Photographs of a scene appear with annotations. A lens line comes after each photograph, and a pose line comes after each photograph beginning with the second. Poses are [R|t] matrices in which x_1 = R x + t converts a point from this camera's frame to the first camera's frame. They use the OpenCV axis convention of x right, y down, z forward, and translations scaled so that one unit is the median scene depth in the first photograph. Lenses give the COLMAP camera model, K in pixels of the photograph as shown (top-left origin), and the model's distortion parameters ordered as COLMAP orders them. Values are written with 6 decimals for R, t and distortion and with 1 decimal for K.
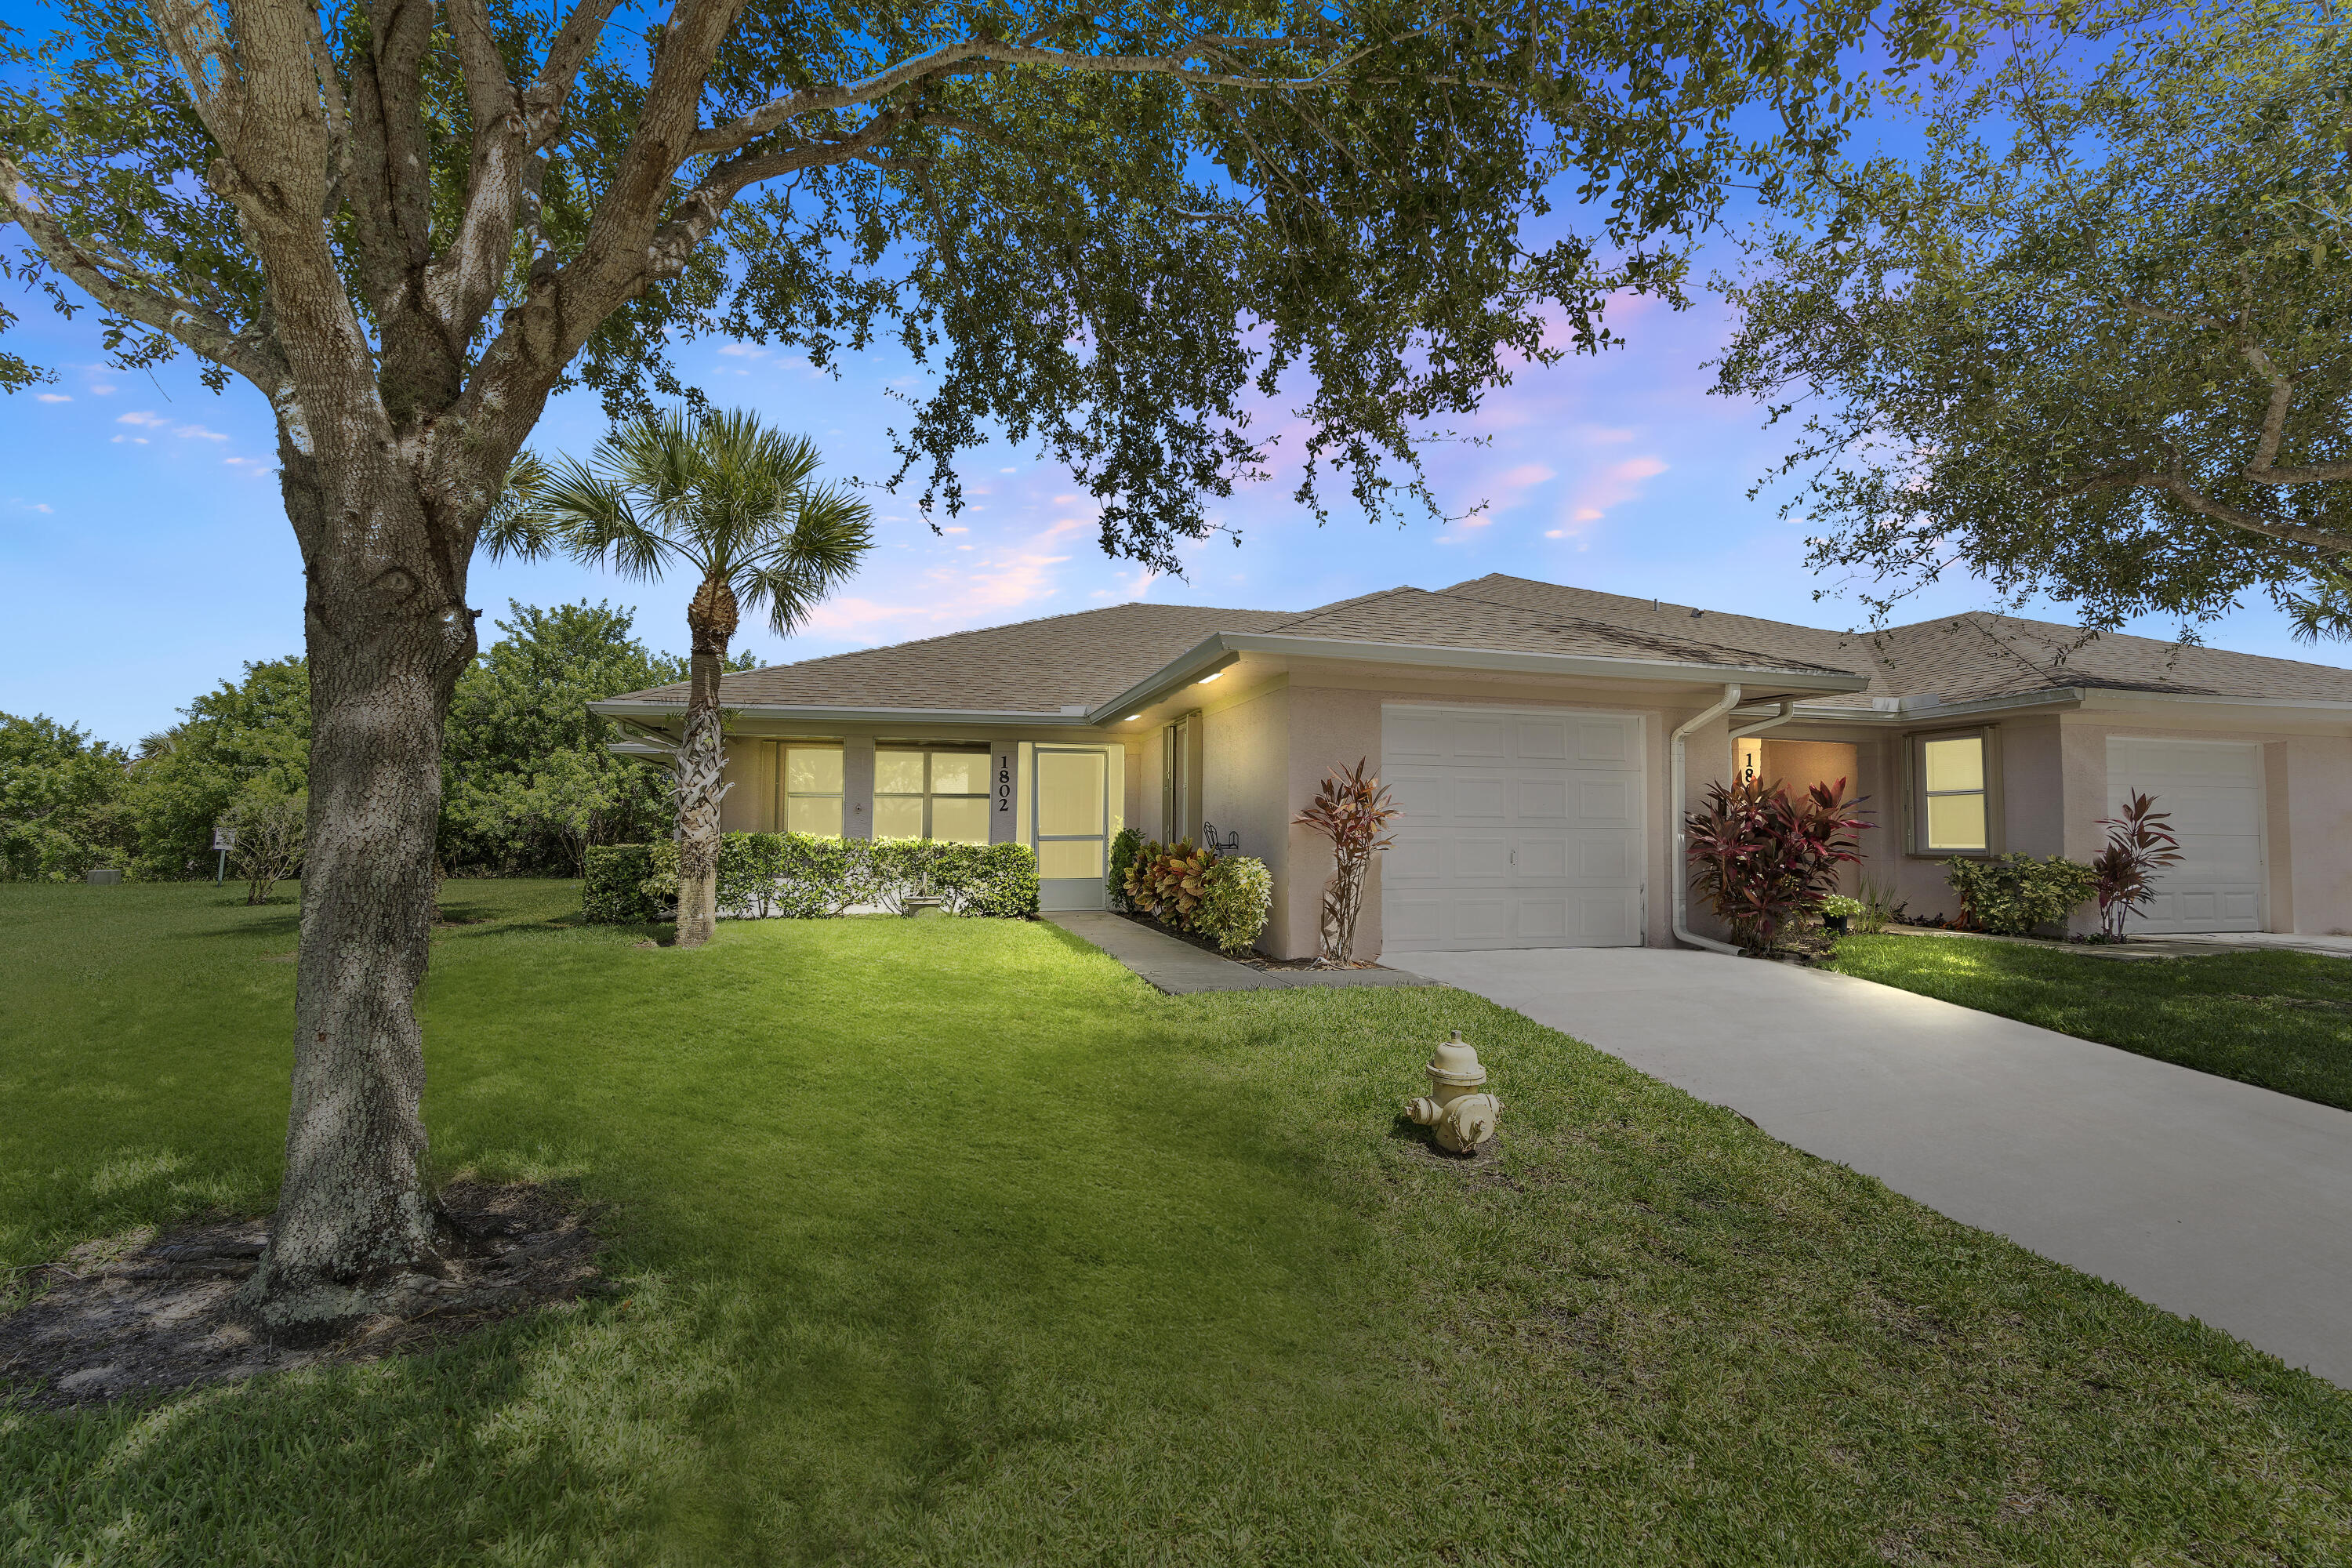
lens RADIAL K [[1033.8, 0, 1176.0], [0, 1033.8, 784.0], [0, 0, 1]] dist [-0.000154, 0.000008]
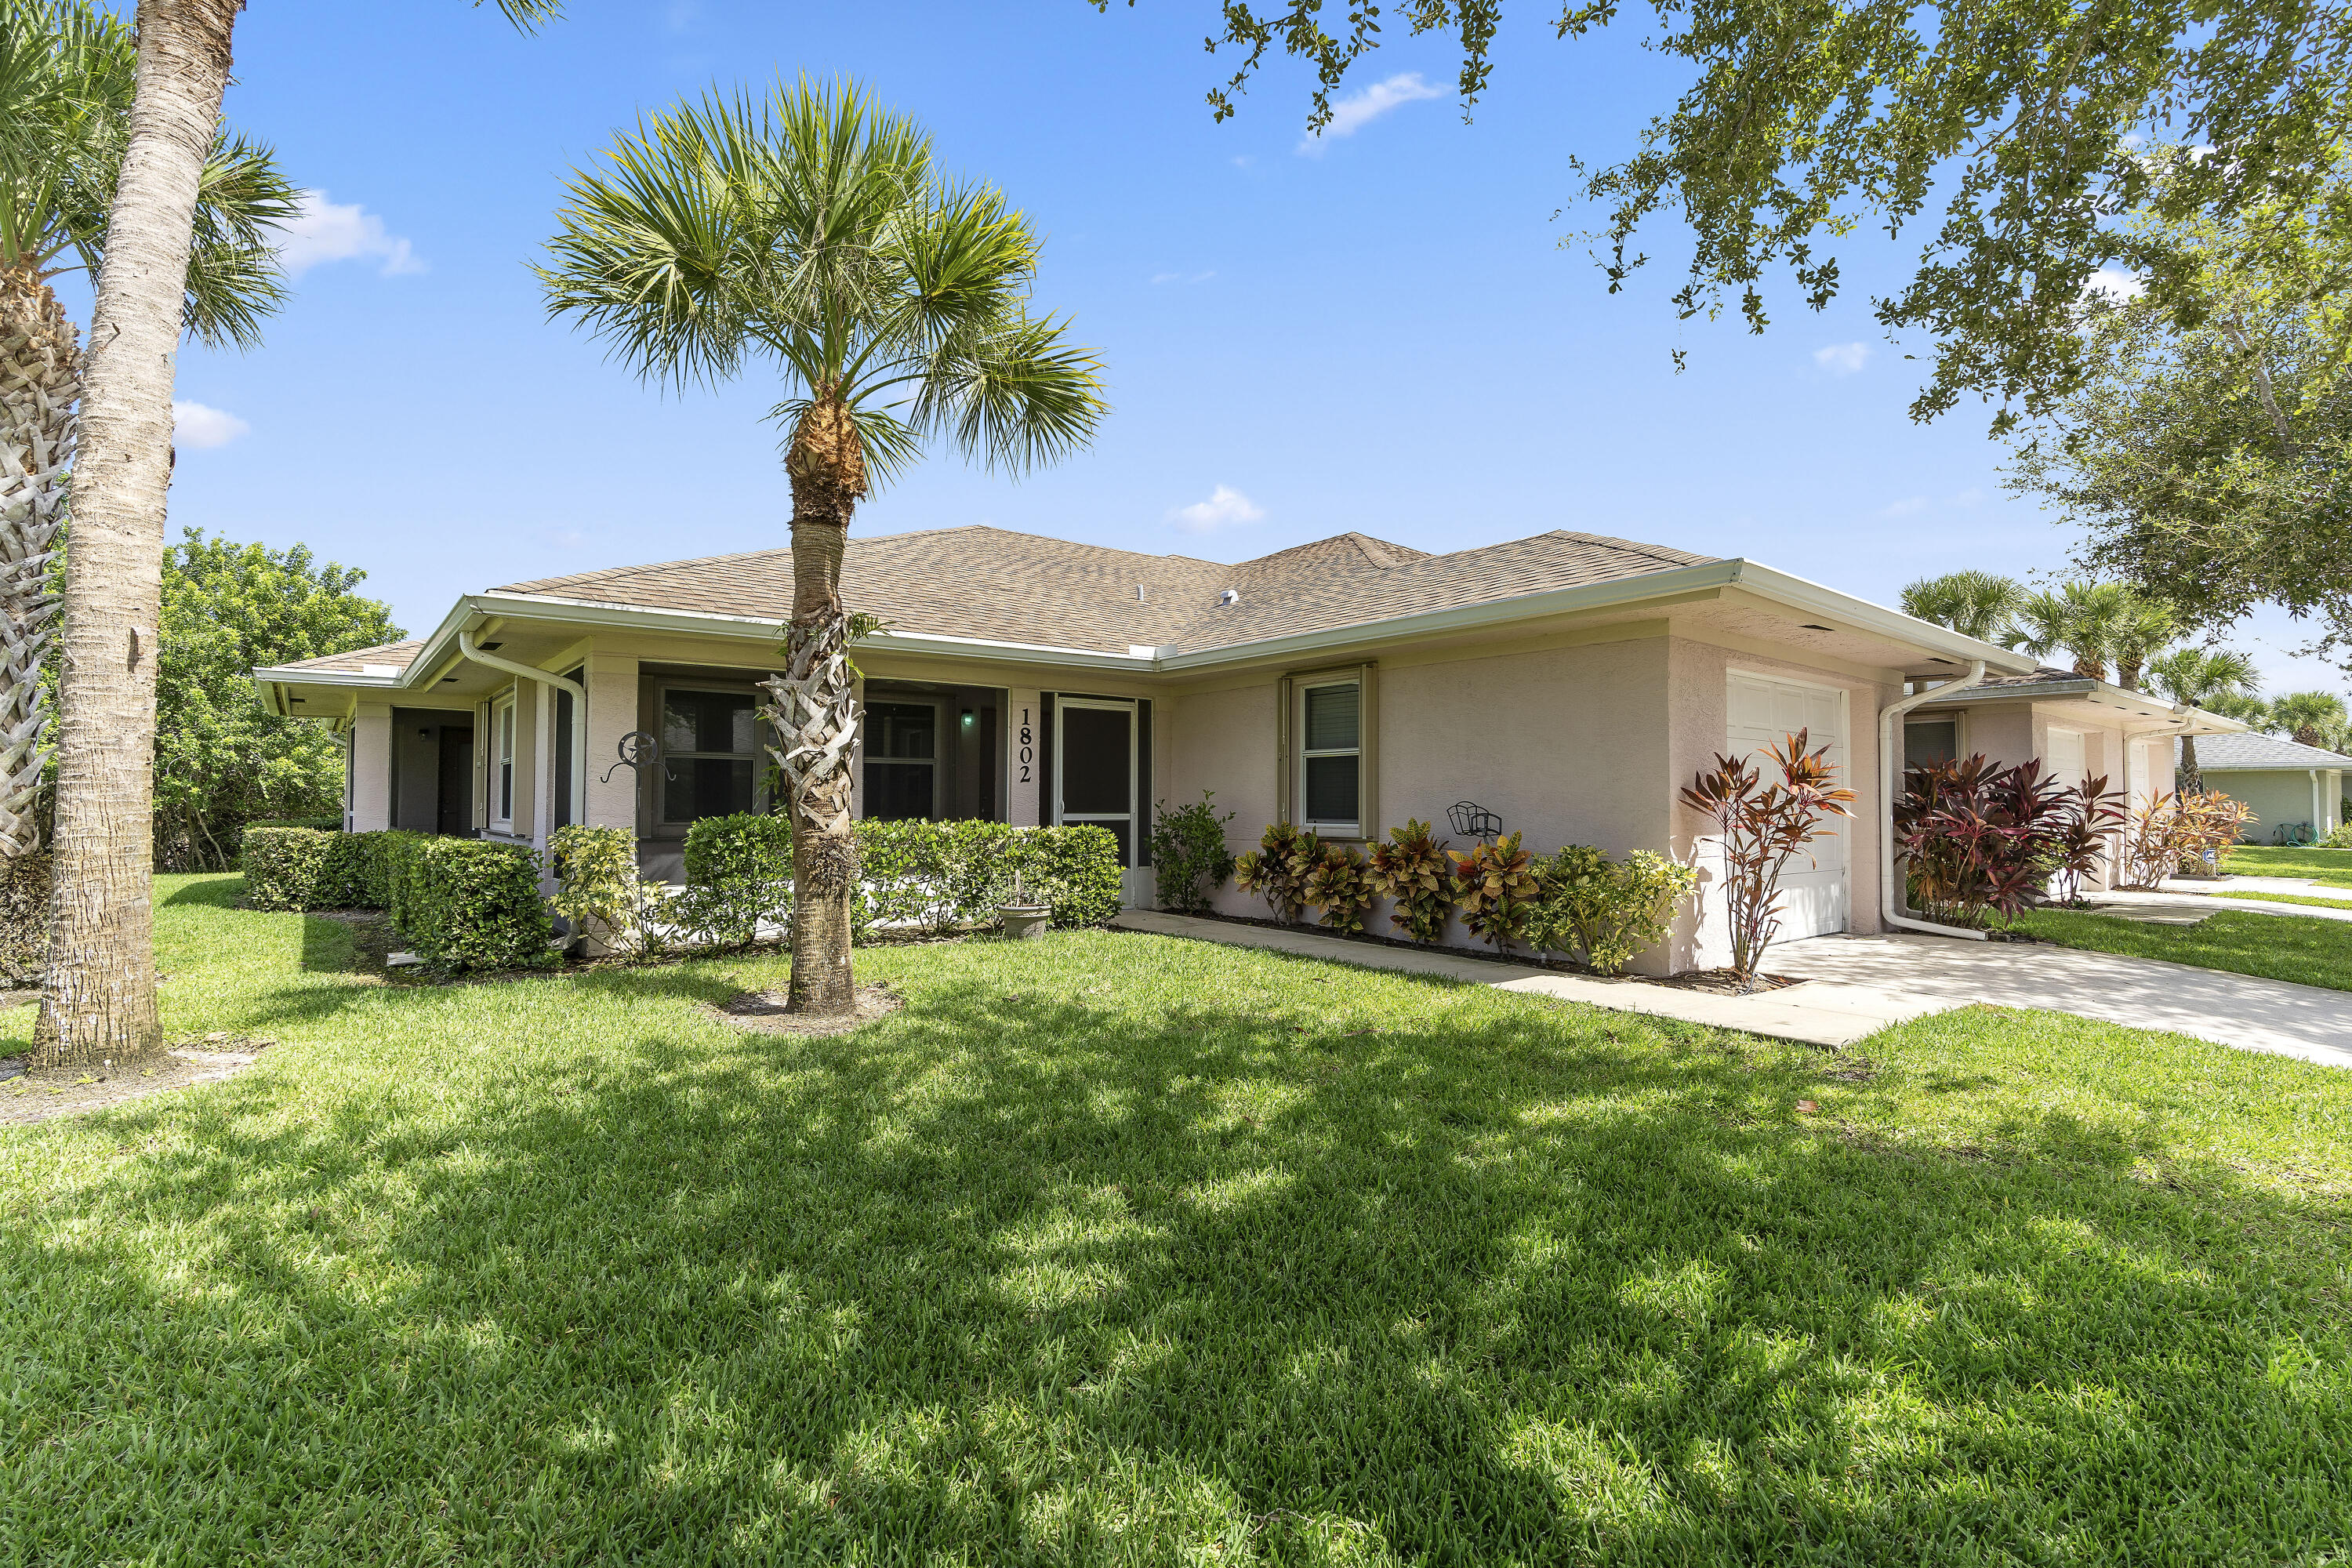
lens RADIAL K [[1033.8, 0, 1176.0], [0, 1033.8, 784.0], [0, 0, 1]] dist [-0.000154, 0.000008]
pose [[0.911898, 0.008174, 0.410335, -0.526660], [-0.021342, 0.999393, 0.027520, 0.004669], [-0.409861, -0.033853, 0.911519, 0.372512]]
